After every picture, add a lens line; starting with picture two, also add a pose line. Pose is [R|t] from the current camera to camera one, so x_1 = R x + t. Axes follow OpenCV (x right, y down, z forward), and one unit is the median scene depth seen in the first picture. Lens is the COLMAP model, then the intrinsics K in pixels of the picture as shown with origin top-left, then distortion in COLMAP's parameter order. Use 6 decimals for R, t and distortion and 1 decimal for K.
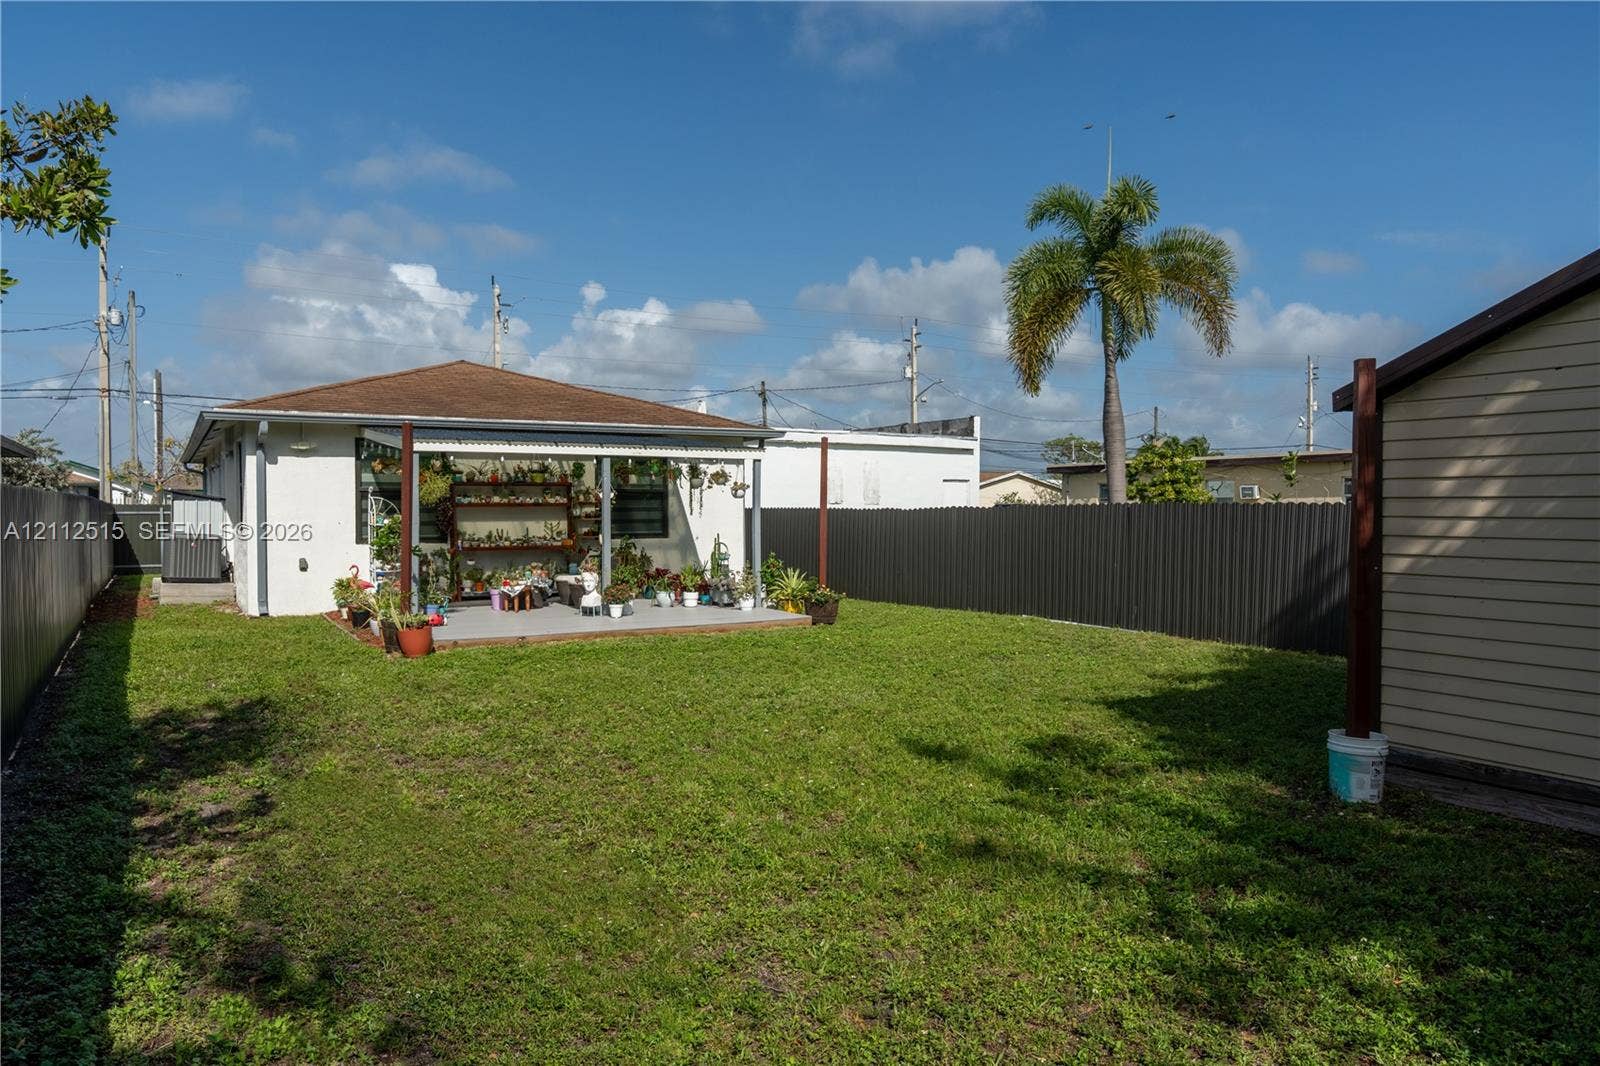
lens RADIAL K [[1067.9, 0, 800.0], [0, 1067.9, 533.0], [0, 0, 1]] dist [-0.004392, -0.019613]
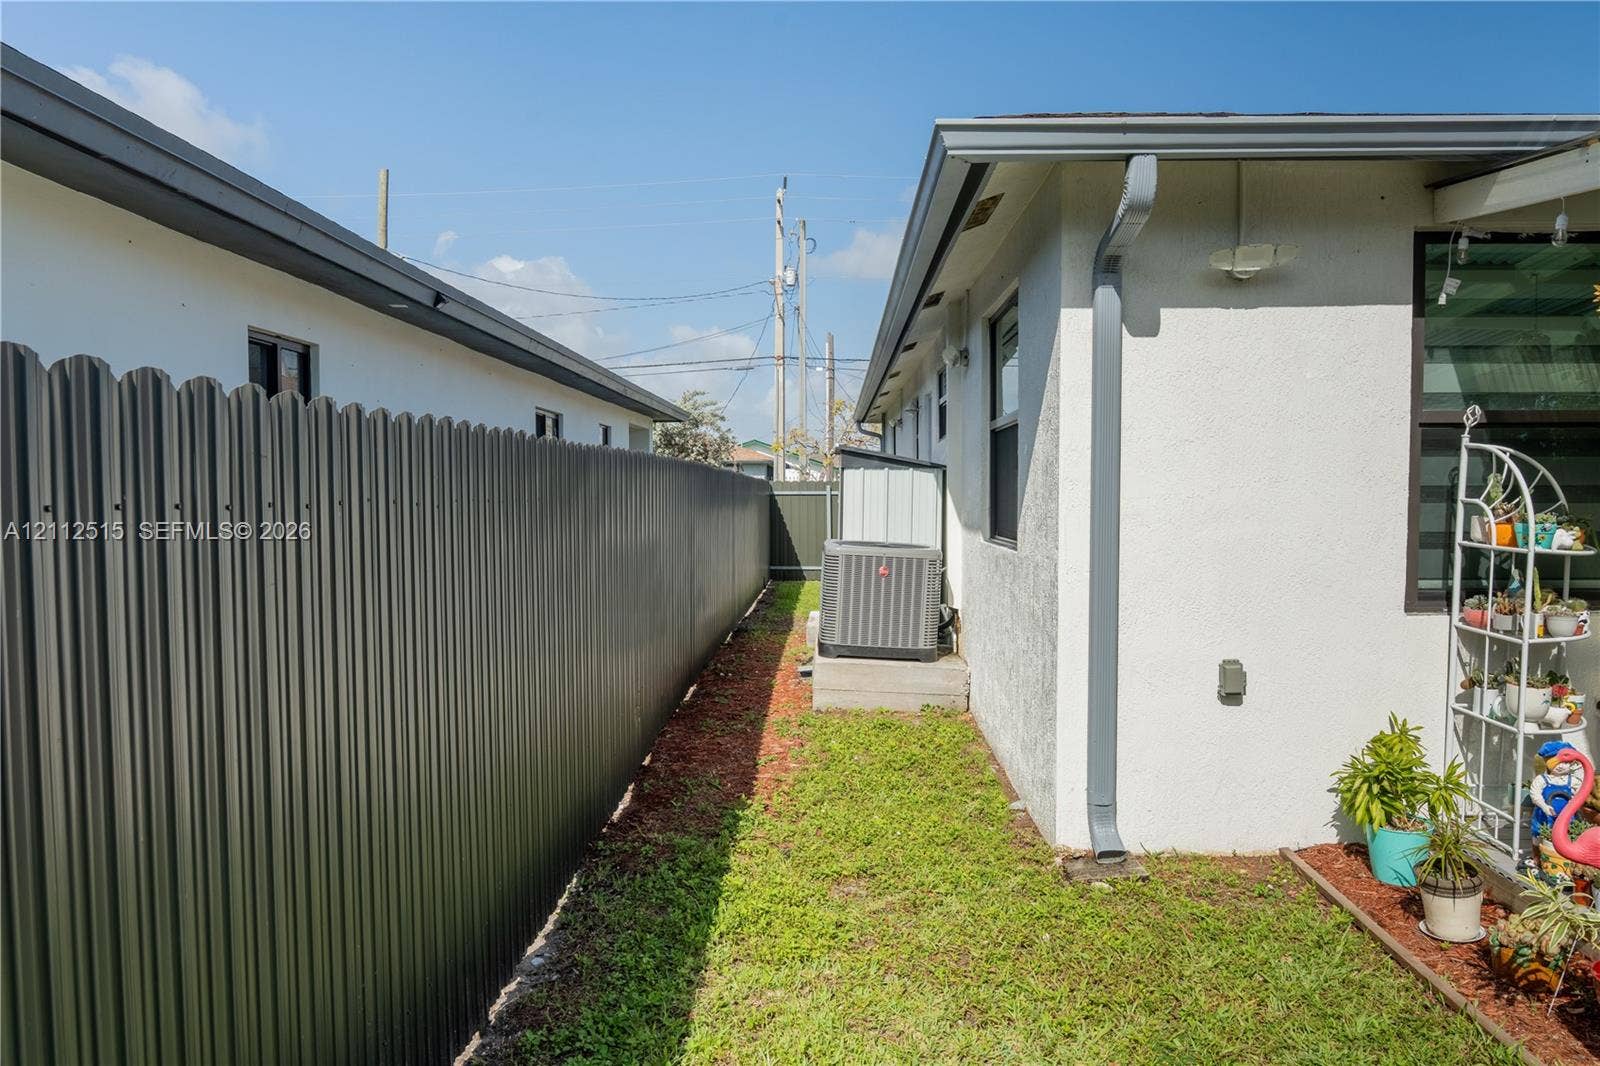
lens RADIAL K [[1067.9, 0, 800.0], [0, 1067.9, 533.0], [0, 0, 1]] dist [-0.004392, -0.019613]
pose [[0.840215, 0.024830, -0.541685, -0.363757], [-0.014629, 0.999625, 0.023130, -0.013587], [0.542057, -0.011510, 0.840263, 0.618261]]
